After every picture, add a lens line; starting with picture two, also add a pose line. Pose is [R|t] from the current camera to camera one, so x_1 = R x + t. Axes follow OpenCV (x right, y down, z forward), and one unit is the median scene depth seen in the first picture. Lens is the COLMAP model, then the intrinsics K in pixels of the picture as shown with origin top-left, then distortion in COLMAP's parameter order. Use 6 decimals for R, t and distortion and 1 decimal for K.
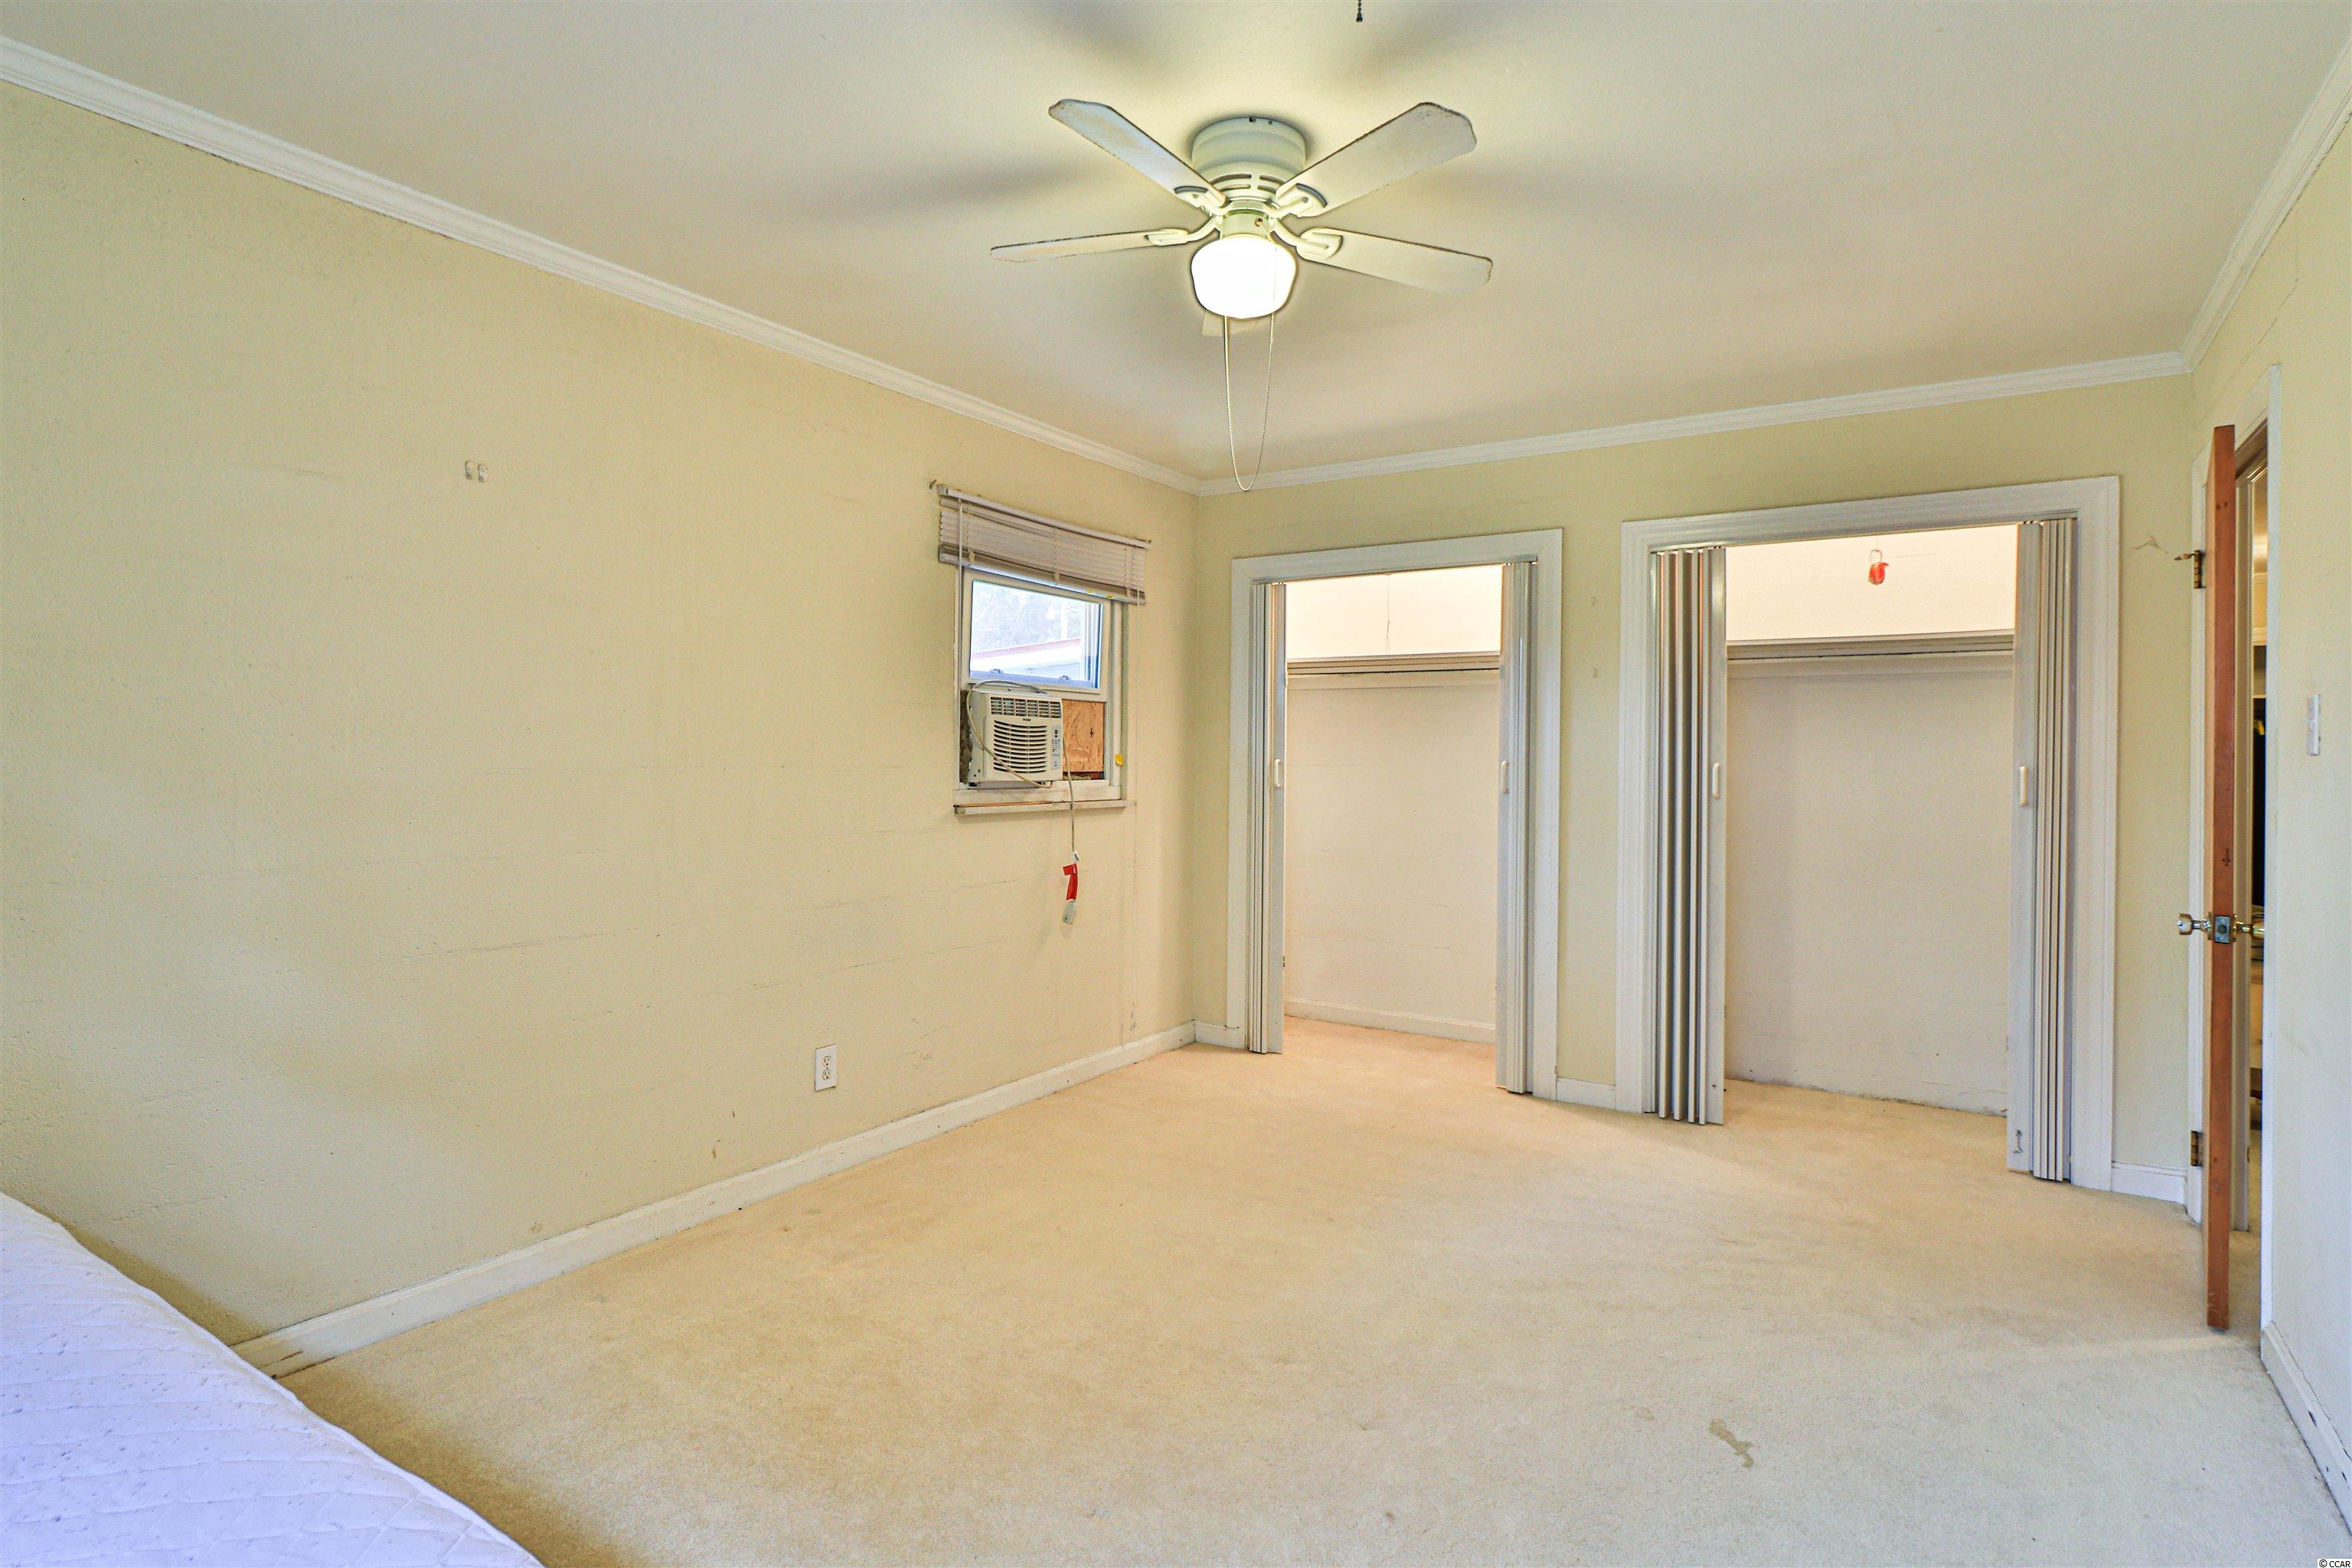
lens RADIAL K [[1213.9, 0, 1156.1], [0, 1213.9, 757.1], [0, 0, 1]] dist [-0.000806, -0.000823]
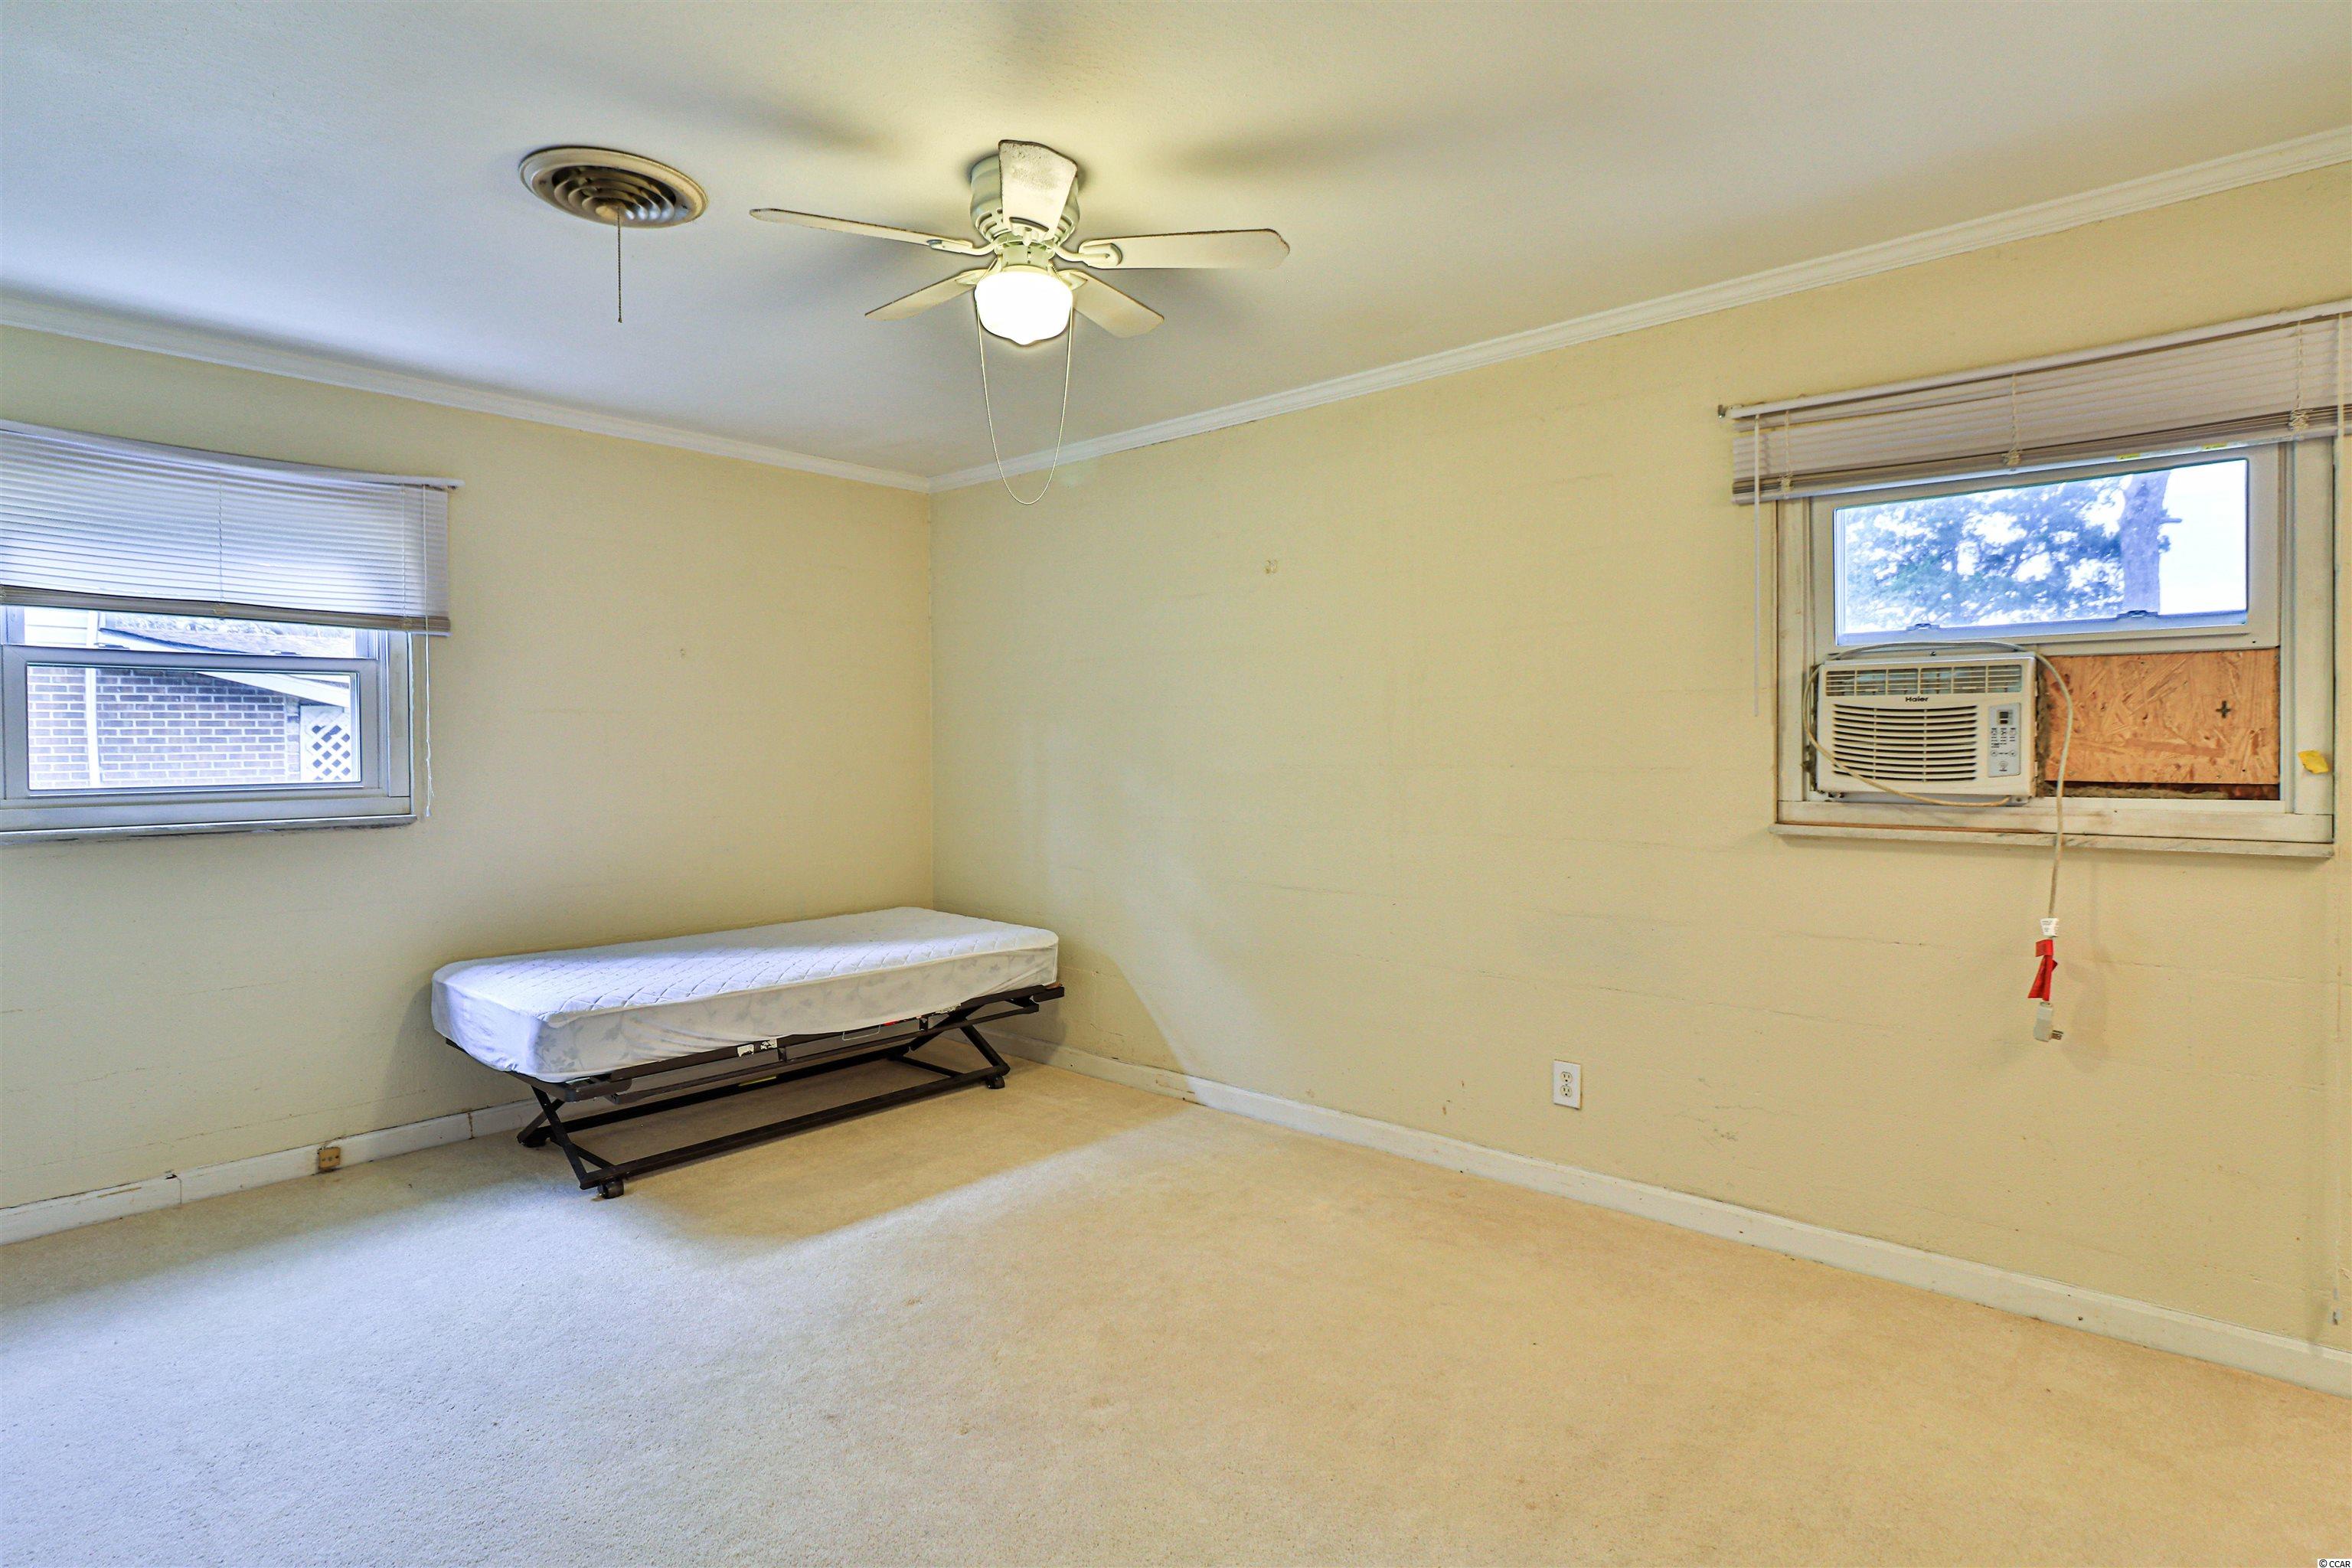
lens RADIAL K [[1213.9, 0, 1156.1], [0, 1213.9, 757.1], [0, 0, 1]] dist [-0.000806, -0.000823]
pose [[-0.157840, -0.000726, -0.987464, 0.597114], [0.000103, 1.000000, -0.000751, 0.000830], [0.987465, -0.000220, -0.157840, 0.694489]]
